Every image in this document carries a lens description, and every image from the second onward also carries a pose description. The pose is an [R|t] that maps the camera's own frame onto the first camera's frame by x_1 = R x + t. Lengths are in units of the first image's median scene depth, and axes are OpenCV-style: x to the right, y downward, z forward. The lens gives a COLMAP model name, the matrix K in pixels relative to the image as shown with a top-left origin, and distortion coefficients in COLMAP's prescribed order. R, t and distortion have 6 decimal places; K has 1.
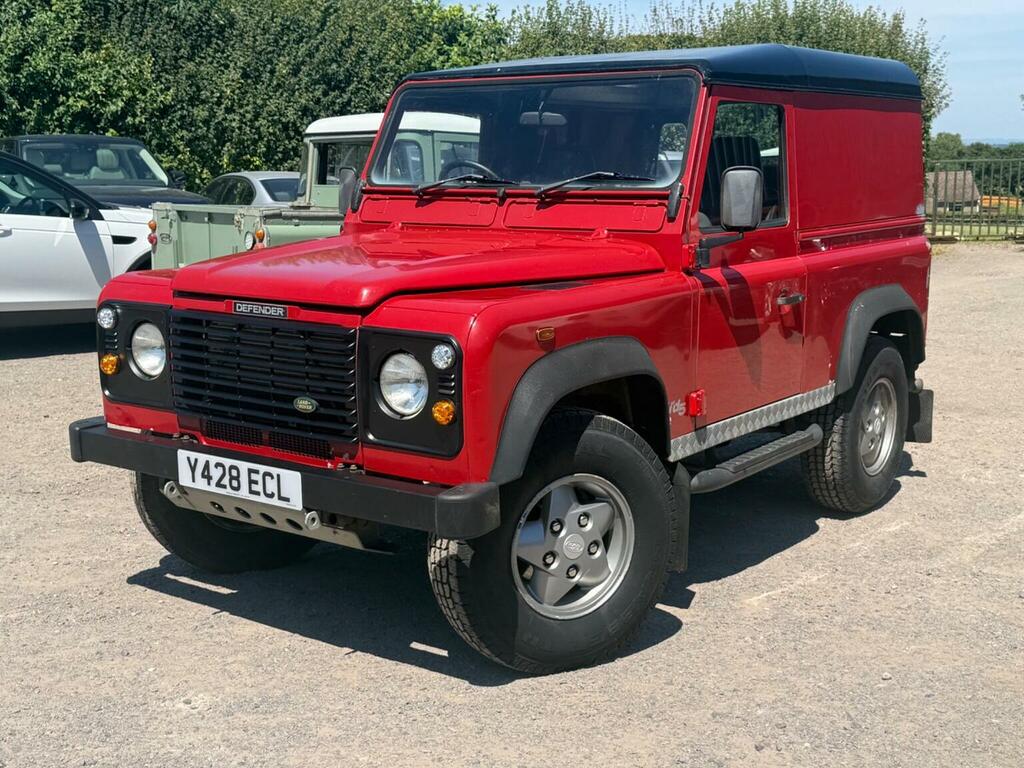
lens RADIAL K [[1268.7, 0, 520.3], [0, 1268.7, 387.3], [0, 0, 1]] dist [0.206937, -0.471104]
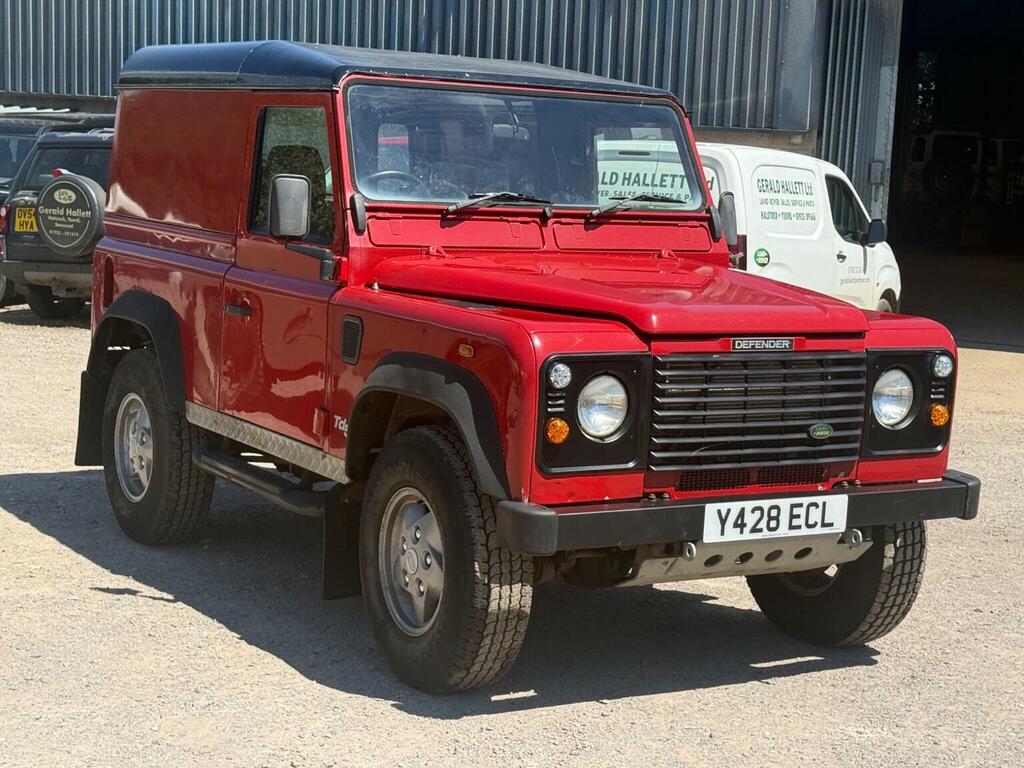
lens RADIAL K [[1844.6, 0, 514.8], [0, 1844.6, 389.6], [0, 0, 1]] dist [0.075998, 0.394267]
pose [[0.390162, -0.096214, 0.915706, -1.496254], [0.113264, 0.991987, 0.055969, -0.120472], [-0.913753, 0.081880, 0.397933, 0.582631]]
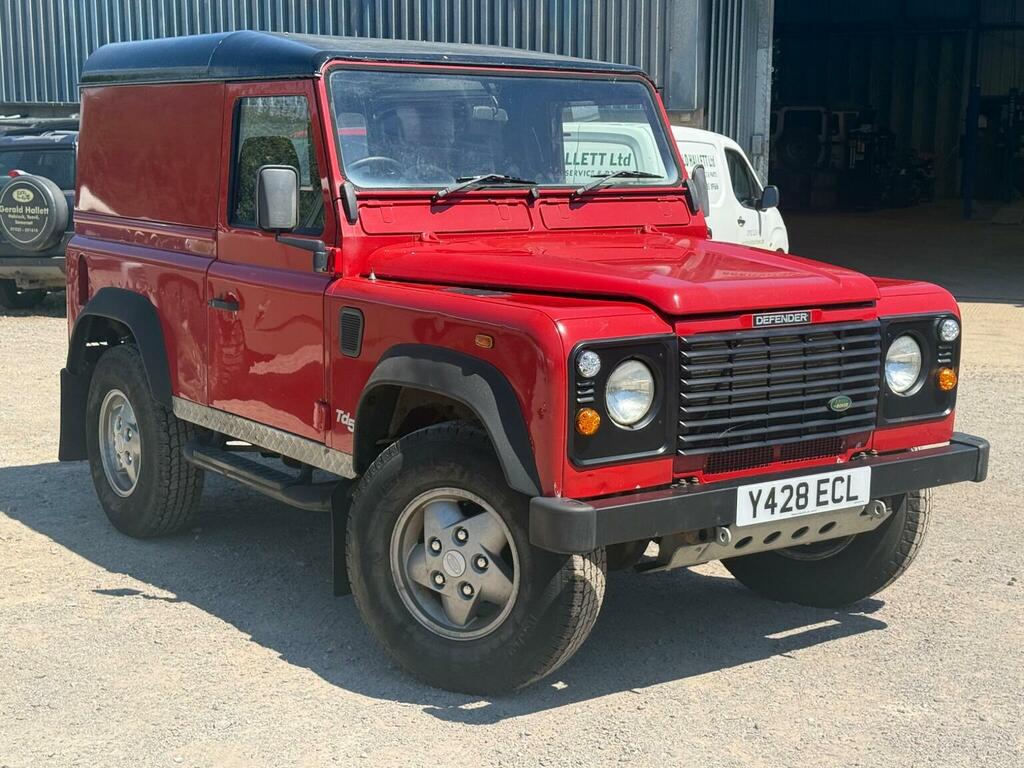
lens RADIAL K [[1558.6, 0, 517.7], [0, 1558.6, 384.5], [0, 0, 1]] dist [0.125383, -0.026829]
pose [[0.323563, -0.139544, 0.935860, -1.300537], [0.157741, 0.983180, 0.092063, -0.143553], [-0.932965, 0.117836, 0.340133, 0.752155]]
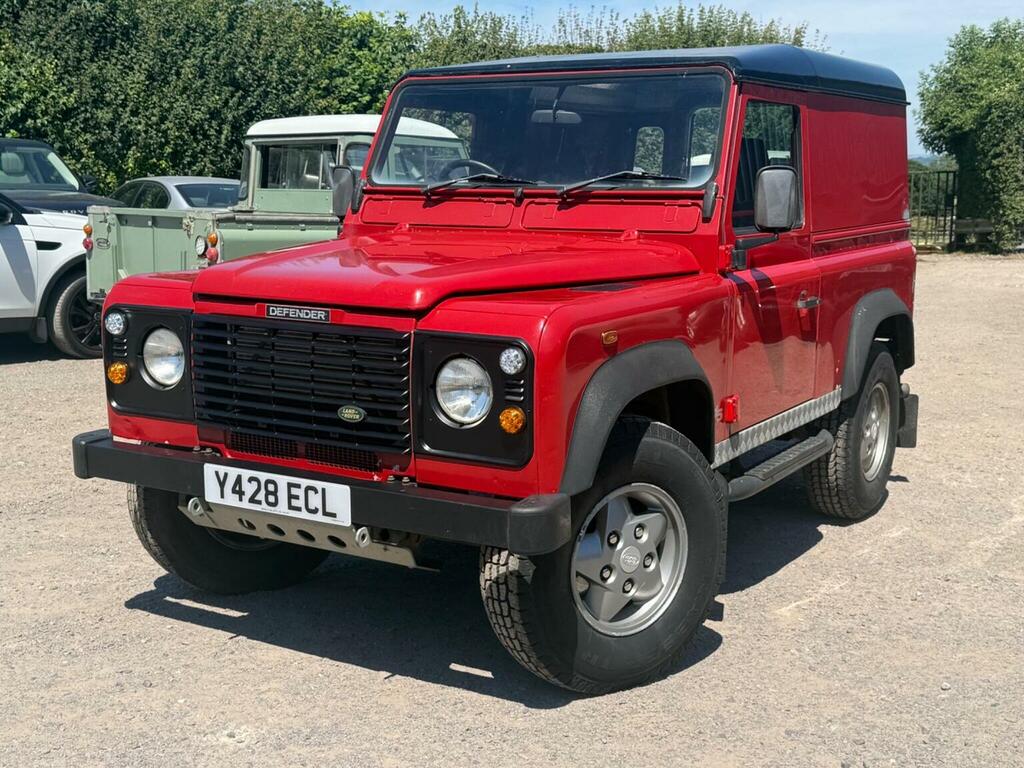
lens RADIAL K [[1268.7, 0, 520.3], [0, 1268.7, 387.3], [0, 0, 1]] dist [0.206937, -0.471104]
pose [[0.996141, -0.008112, 0.087387, -0.116725], [0.008827, 0.999931, -0.007803, 0.002318], [-0.087318, 0.008544, 0.996144, 0.049602]]
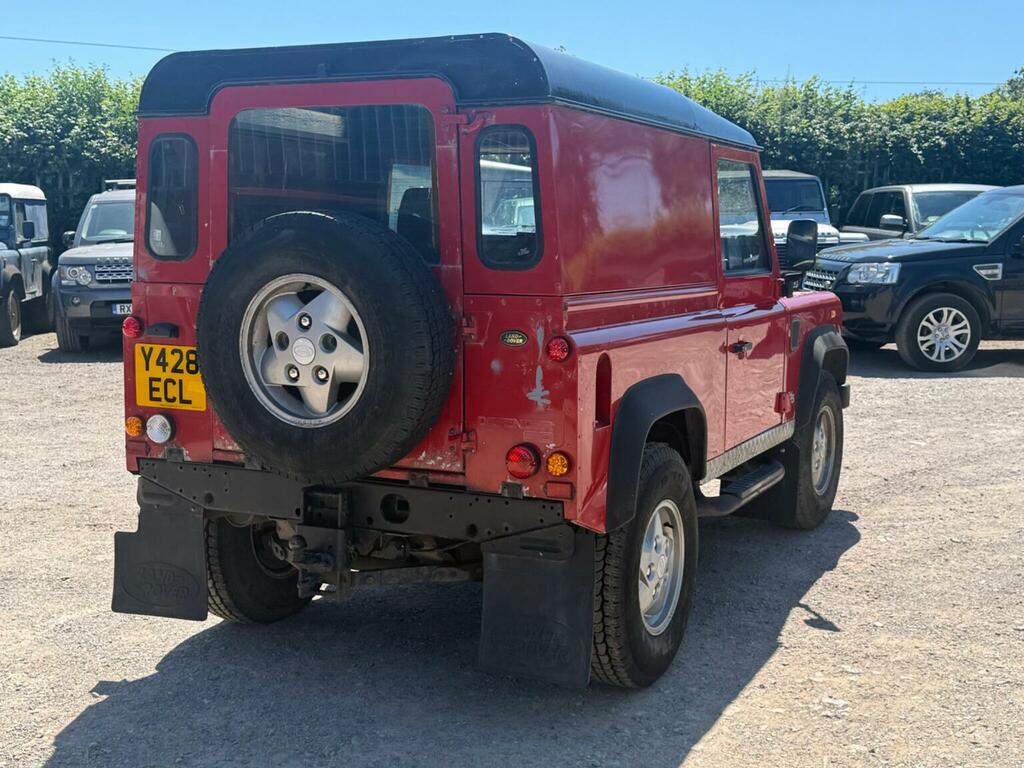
lens RADIAL K [[1268.7, 0, 520.3], [0, 1268.7, 387.3], [0, 0, 1]] dist [0.206937, -0.471104]
pose [[-0.984631, 0.012276, -0.174214, 0.349624], [-0.038822, 0.957184, 0.286865, -0.435821], [0.170276, 0.289220, -0.941997, 2.599167]]
